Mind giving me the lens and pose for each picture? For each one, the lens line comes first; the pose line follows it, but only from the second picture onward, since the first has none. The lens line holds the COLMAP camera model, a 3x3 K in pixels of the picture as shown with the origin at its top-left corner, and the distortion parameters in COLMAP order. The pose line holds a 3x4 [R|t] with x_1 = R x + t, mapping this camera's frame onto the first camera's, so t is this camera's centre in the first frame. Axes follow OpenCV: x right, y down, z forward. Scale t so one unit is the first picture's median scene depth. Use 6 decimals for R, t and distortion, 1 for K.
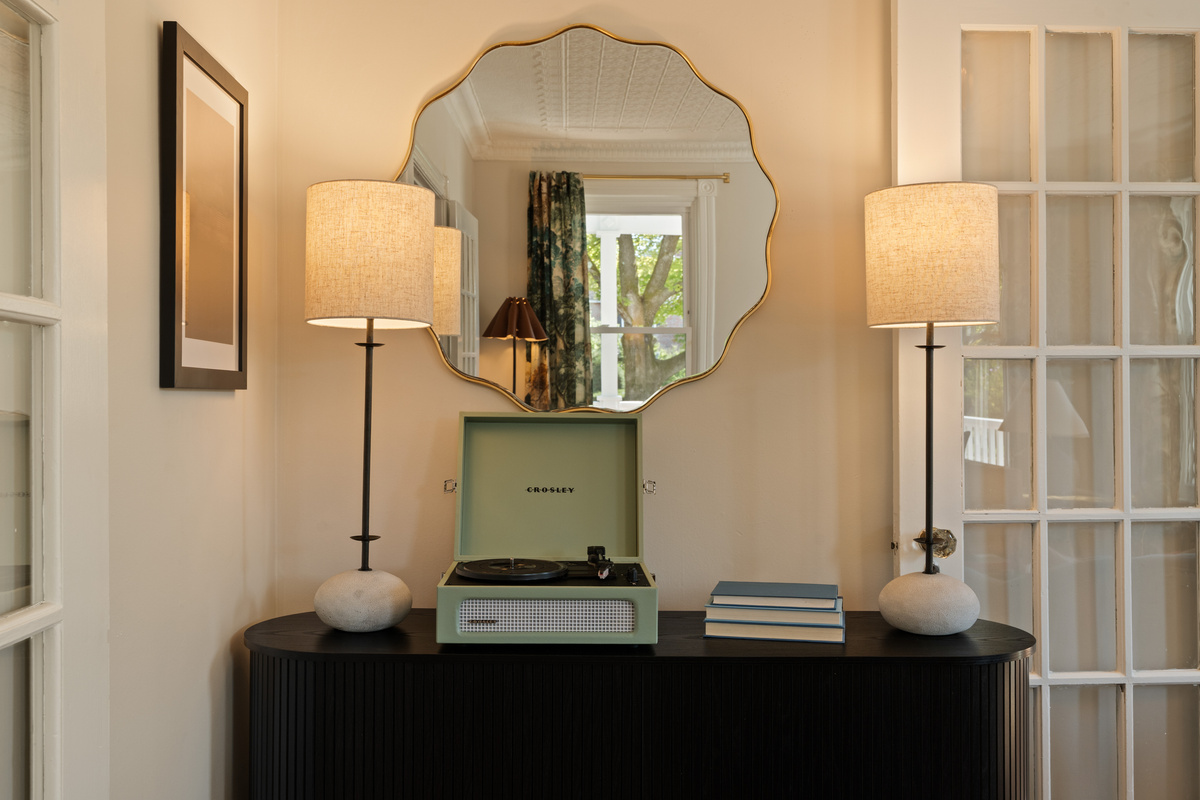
lens RADIAL K [[1214.2, 0, 598.1], [0, 1214.2, 396.1], [0, 0, 1]] dist [0.065400, 0.000000]
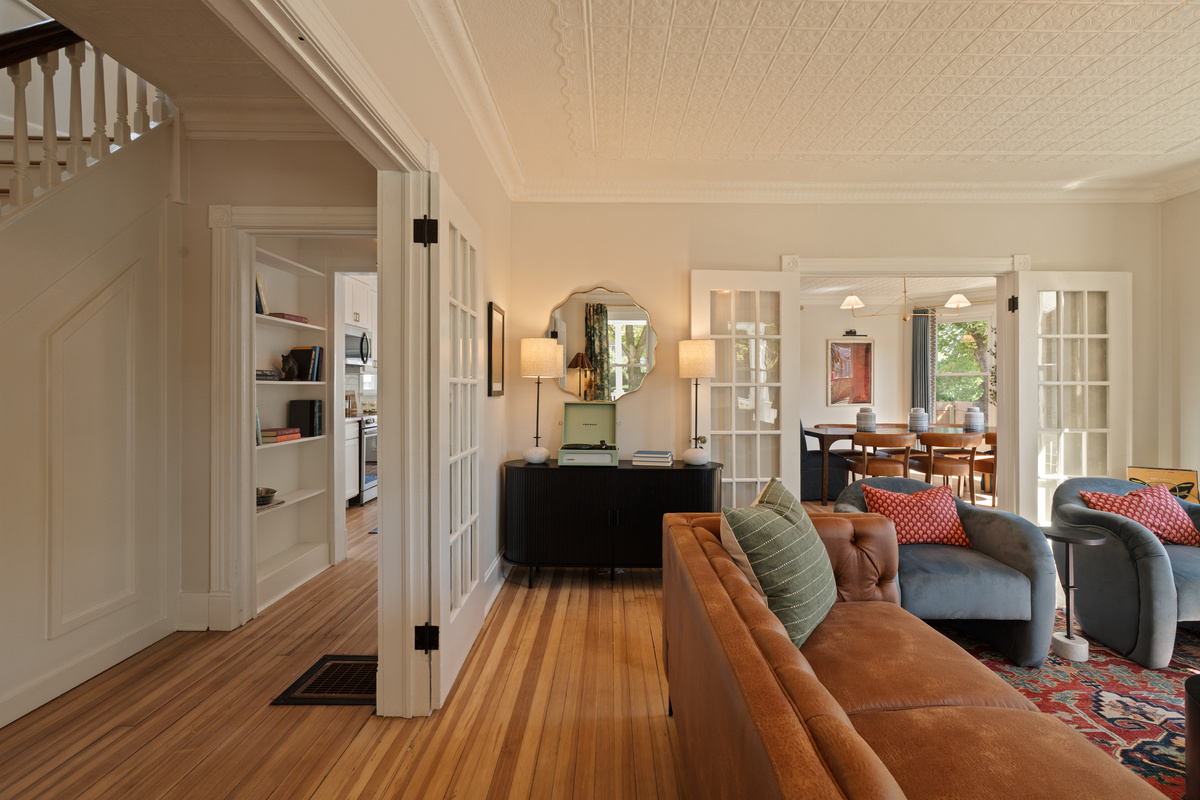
lens RADIAL K [[538.7, 0, 596.1], [0, 538.7, 392.7], [0, 0, 1]] dist [-0.004712, 0.000442]
pose [[0.999233, 0.002401, -0.039079, 0.017144], [-0.002148, 0.999976, 0.006521, -0.010444], [0.039094, -0.006432, 0.999215, -0.237678]]
